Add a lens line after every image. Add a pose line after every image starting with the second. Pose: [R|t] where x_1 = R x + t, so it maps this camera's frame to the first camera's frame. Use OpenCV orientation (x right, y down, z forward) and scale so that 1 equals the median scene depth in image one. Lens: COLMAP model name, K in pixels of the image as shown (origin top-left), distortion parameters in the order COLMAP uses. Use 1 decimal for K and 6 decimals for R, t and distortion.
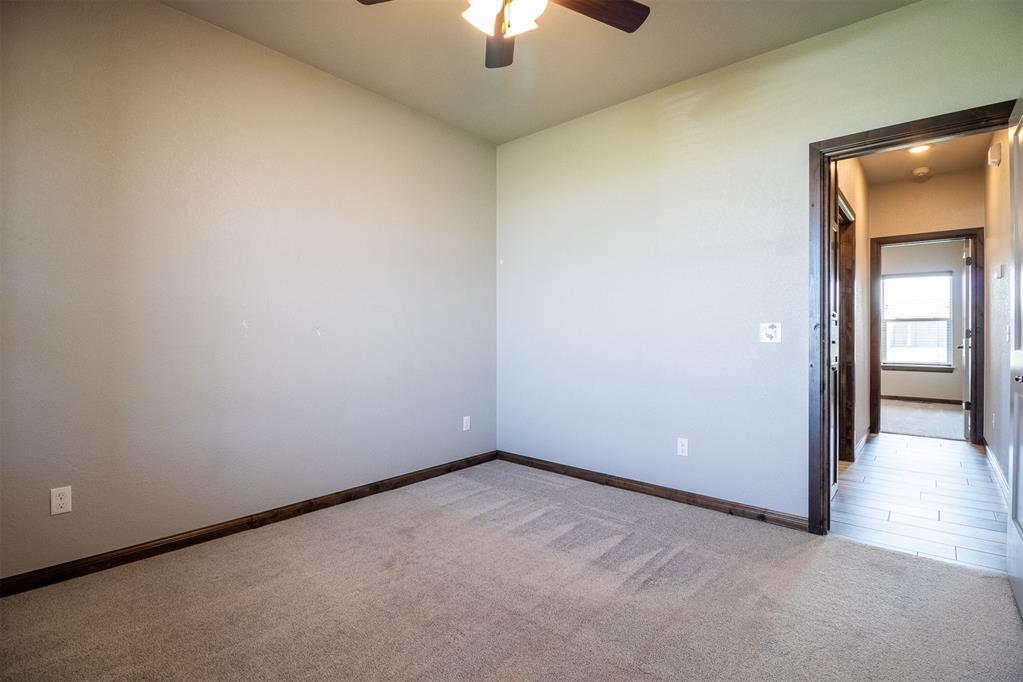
lens RADIAL K [[476.7, 0, 521.8], [0, 476.7, 335.7], [0, 0, 1]] dist [-0.001501, -0.012940]
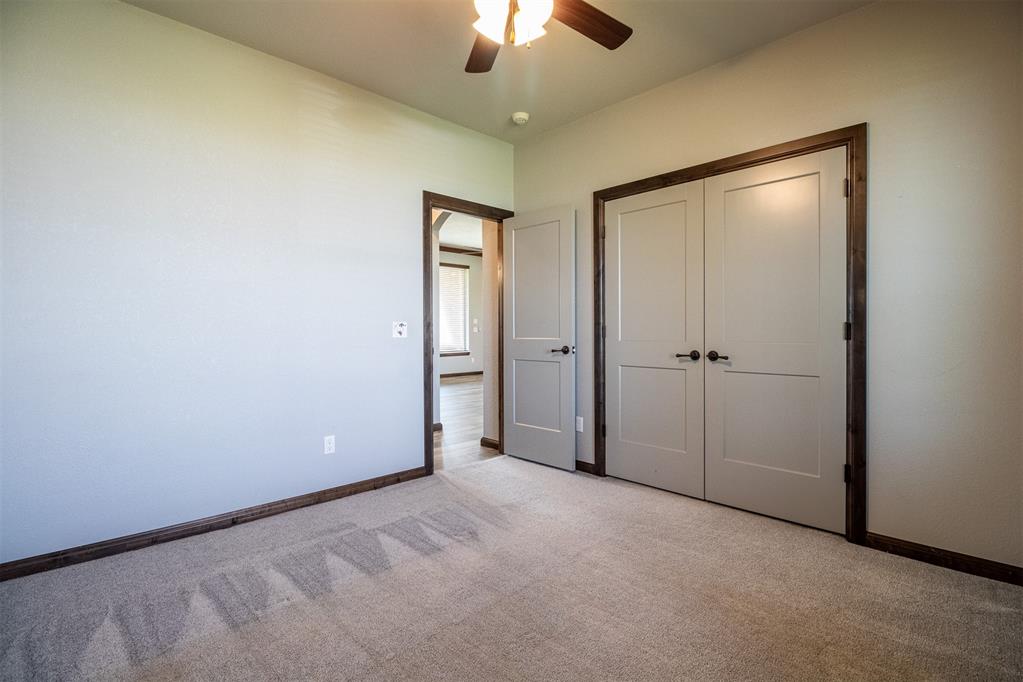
lens RADIAL K [[476.7, 0, 521.8], [0, 476.7, 335.7], [0, 0, 1]] dist [-0.001501, -0.012940]
pose [[0.072638, -0.009289, 0.997315, -0.695809], [0.008512, 0.999926, 0.008693, 0.001286], [-0.997322, 0.007858, 0.072712, 0.590092]]
